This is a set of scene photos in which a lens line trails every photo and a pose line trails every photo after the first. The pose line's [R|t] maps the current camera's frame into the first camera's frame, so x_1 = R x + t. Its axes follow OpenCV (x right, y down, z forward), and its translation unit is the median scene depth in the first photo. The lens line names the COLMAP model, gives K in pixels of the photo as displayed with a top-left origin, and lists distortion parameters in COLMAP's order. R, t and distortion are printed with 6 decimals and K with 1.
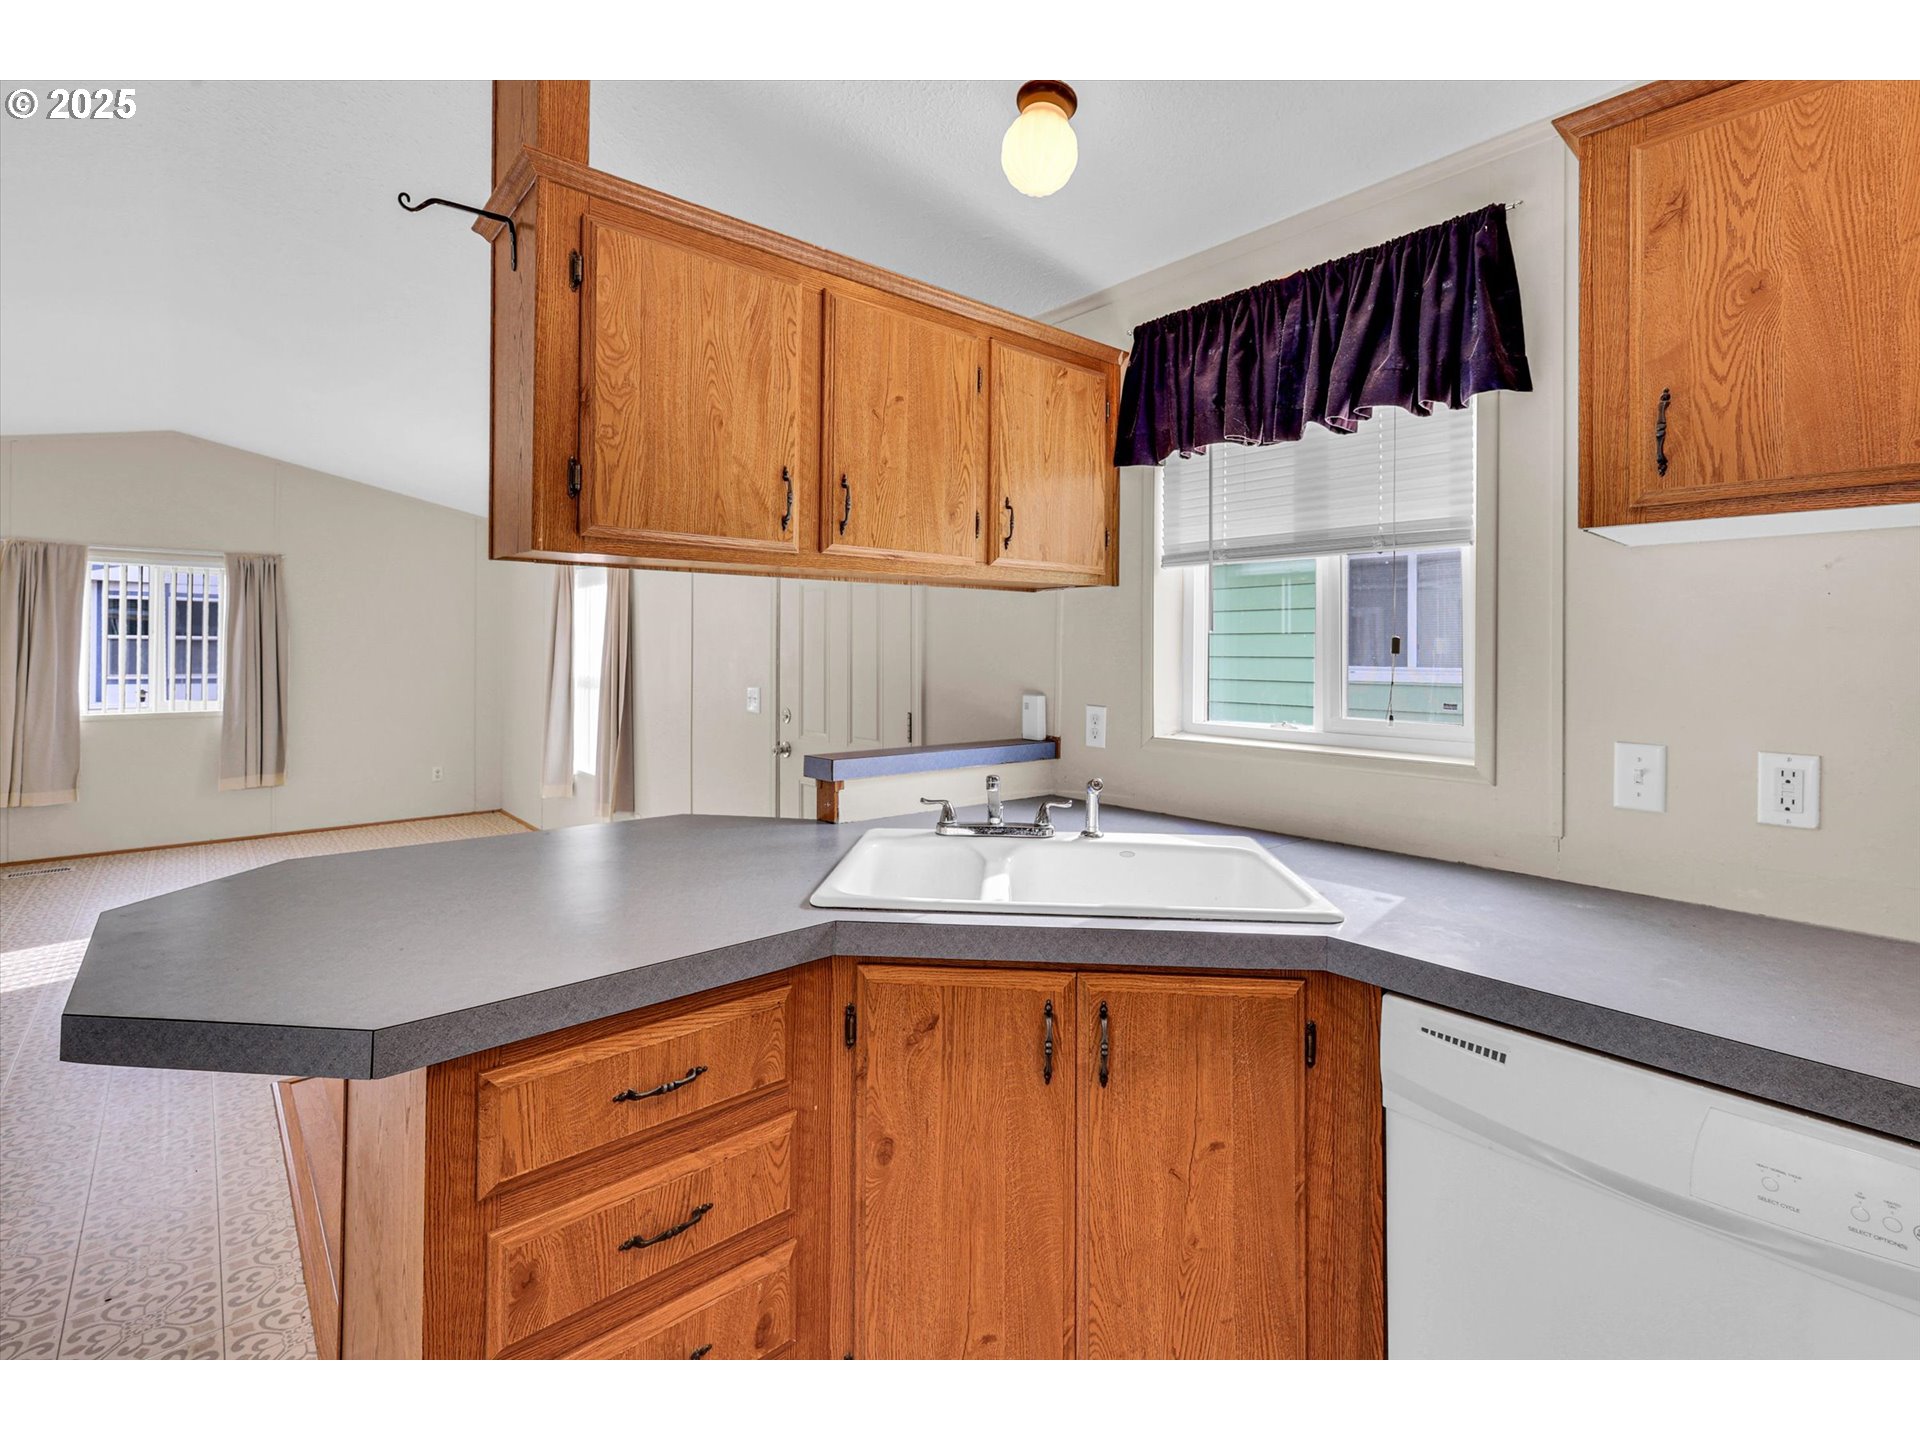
lens RADIAL K [[802.0, 0, 913.9], [0, 802.0, 647.1], [0, 0, 1]] dist [0.000889, 0.000175]
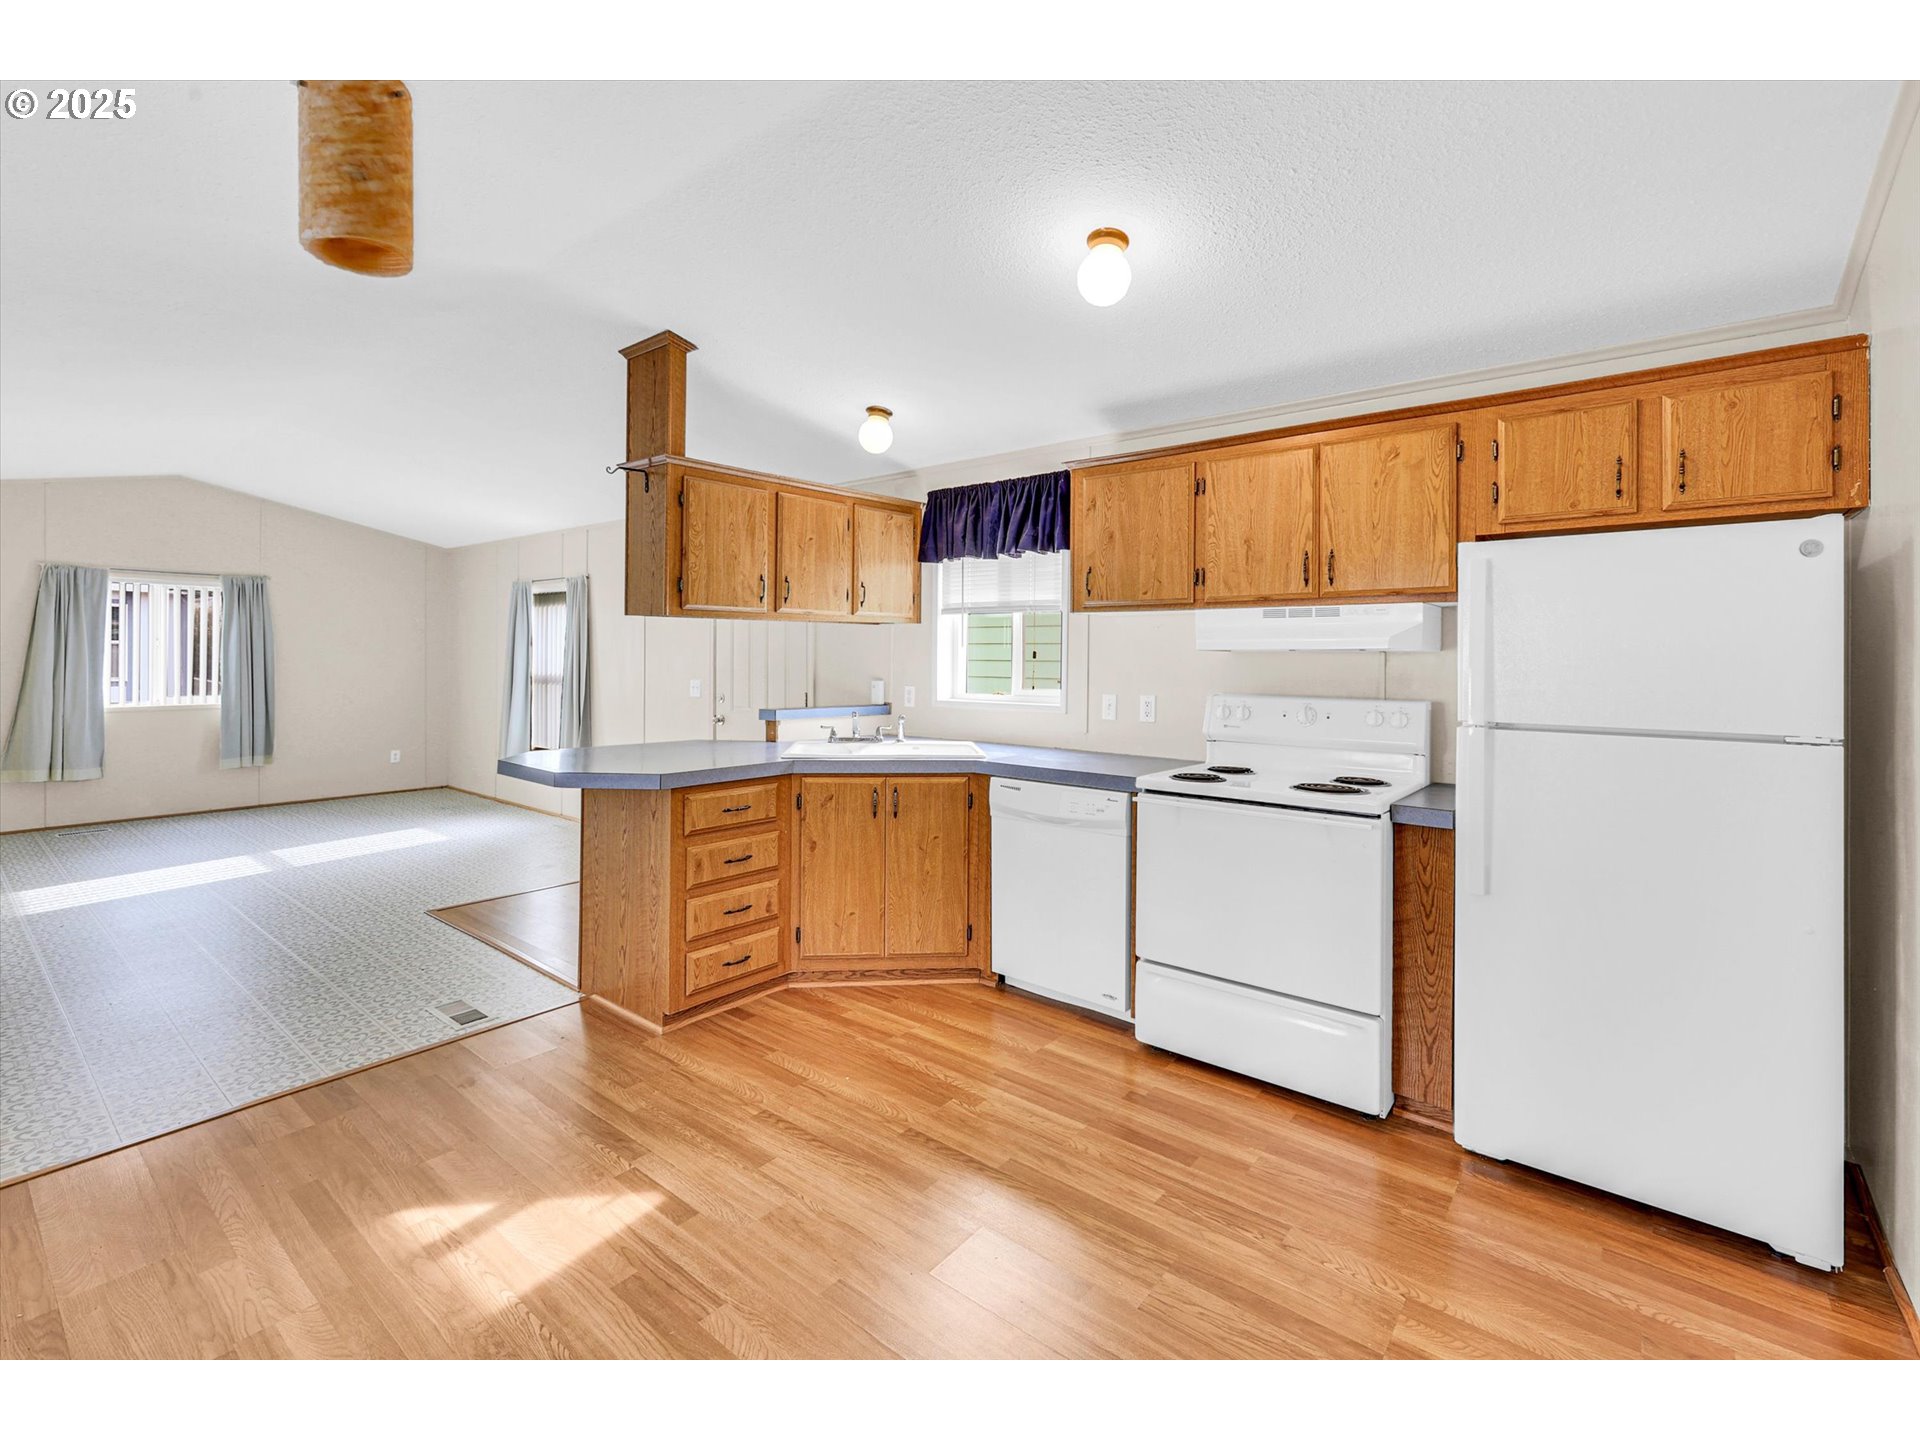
lens RADIAL K [[885.0, 0, 992.6], [0, 885.0, 651.1], [0, 0, 1]] dist [0.000727, 0.000227]
pose [[0.968886, 0.003114, 0.247489, -0.141312], [-0.003118, 0.999995, -0.000374, -0.011591], [-0.247489, -0.000410, 0.968891, -1.499787]]
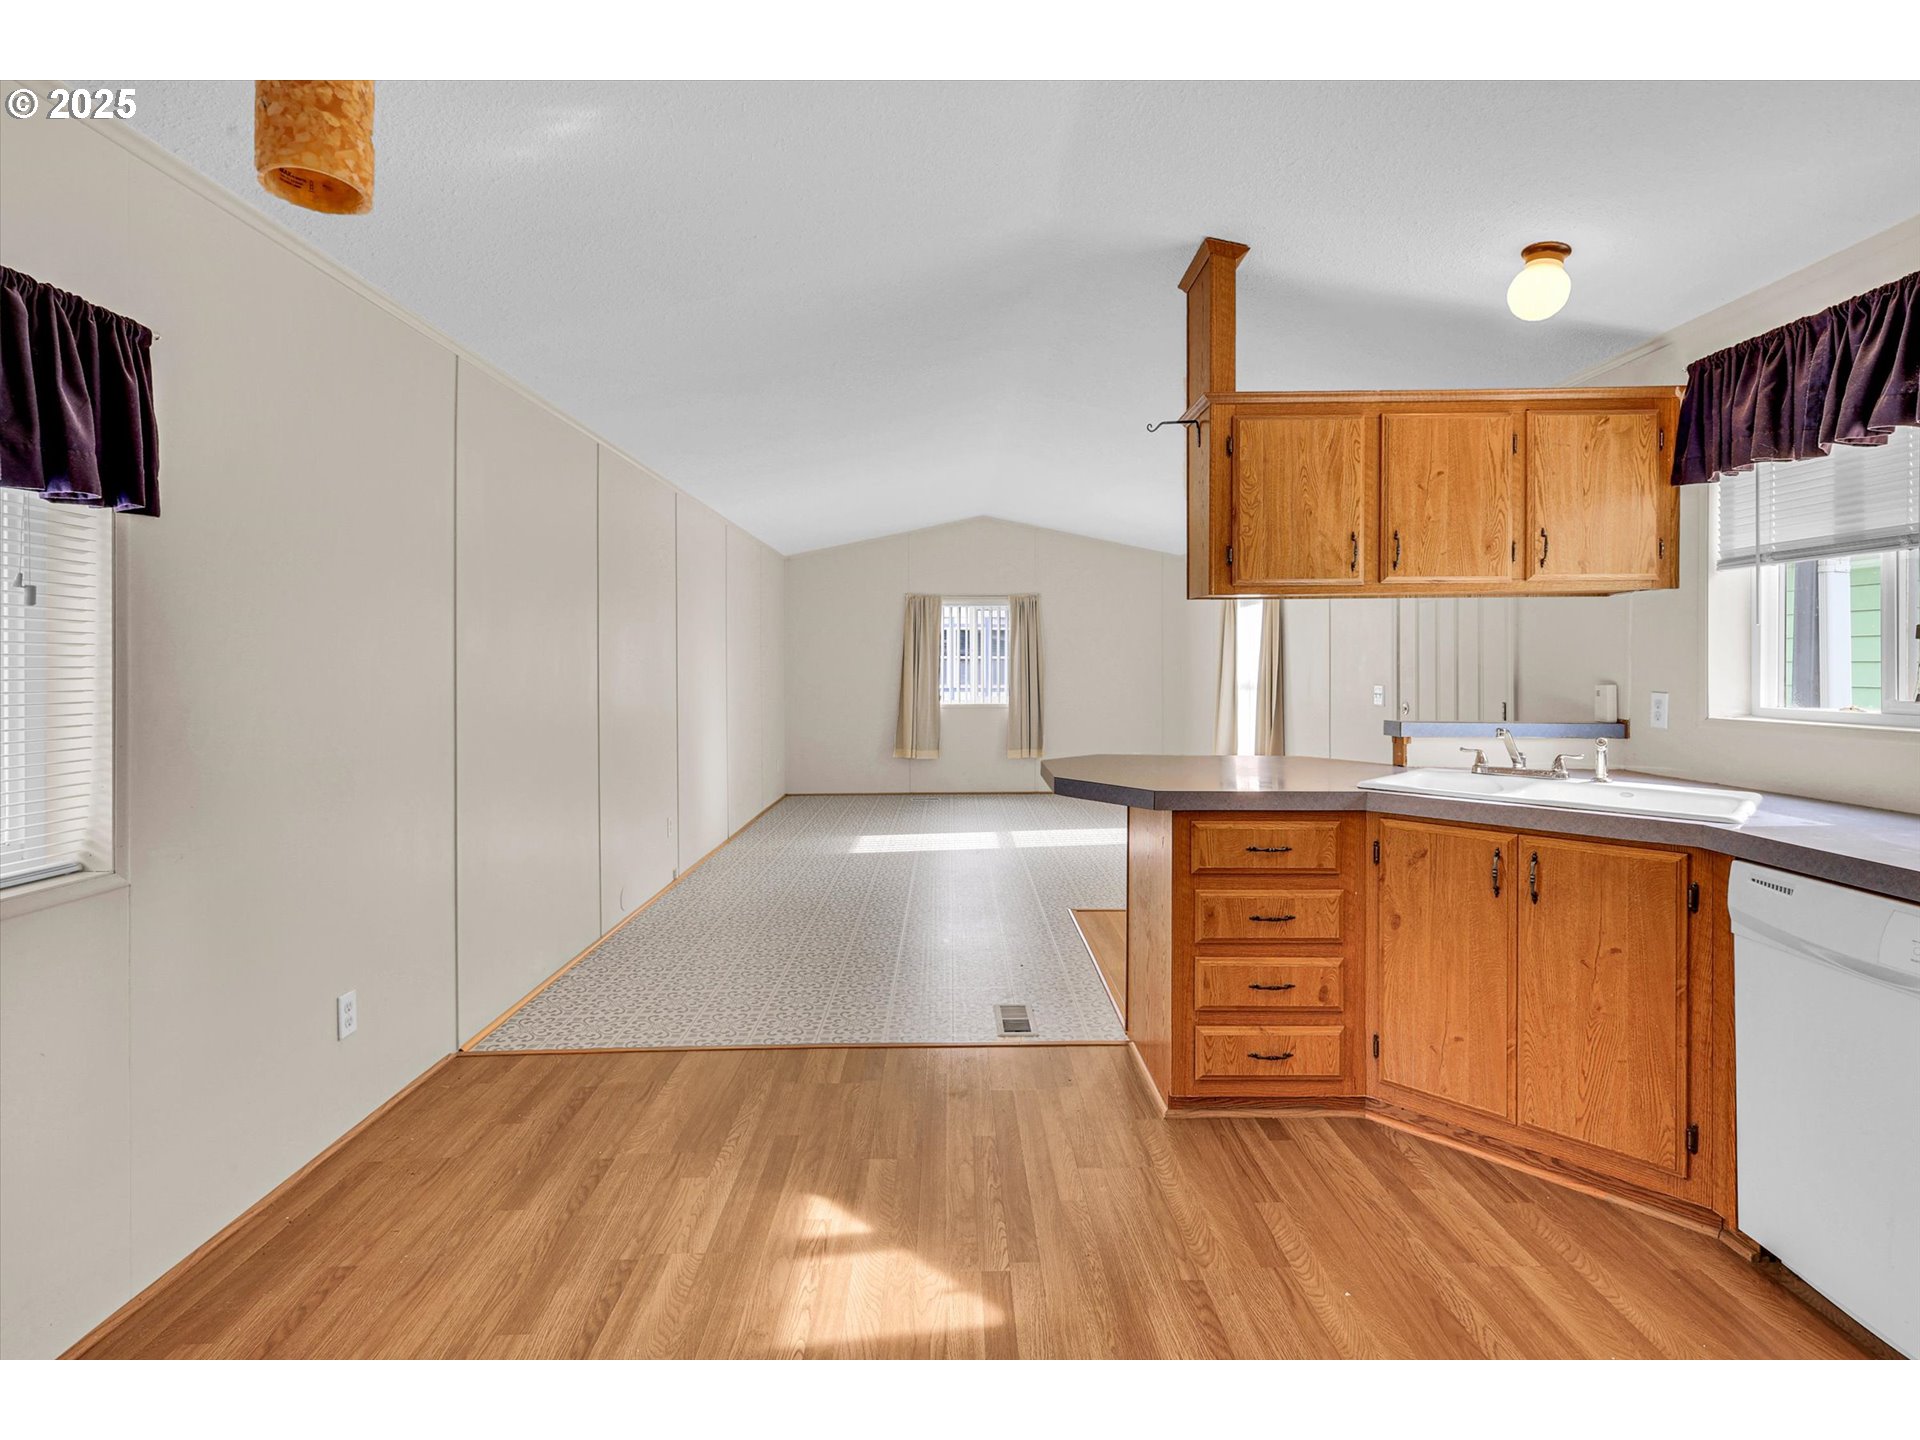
lens RADIAL K [[944.2, 0, 991.3], [0, 944.2, 669.5], [0, 0, 1]] dist [-0.000996, -0.000508]
pose [[0.788078, -0.004954, -0.615555, 0.419705], [0.006676, 0.999978, 0.000500, 0.045306], [0.615539, -0.004504, 0.788093, -0.919429]]
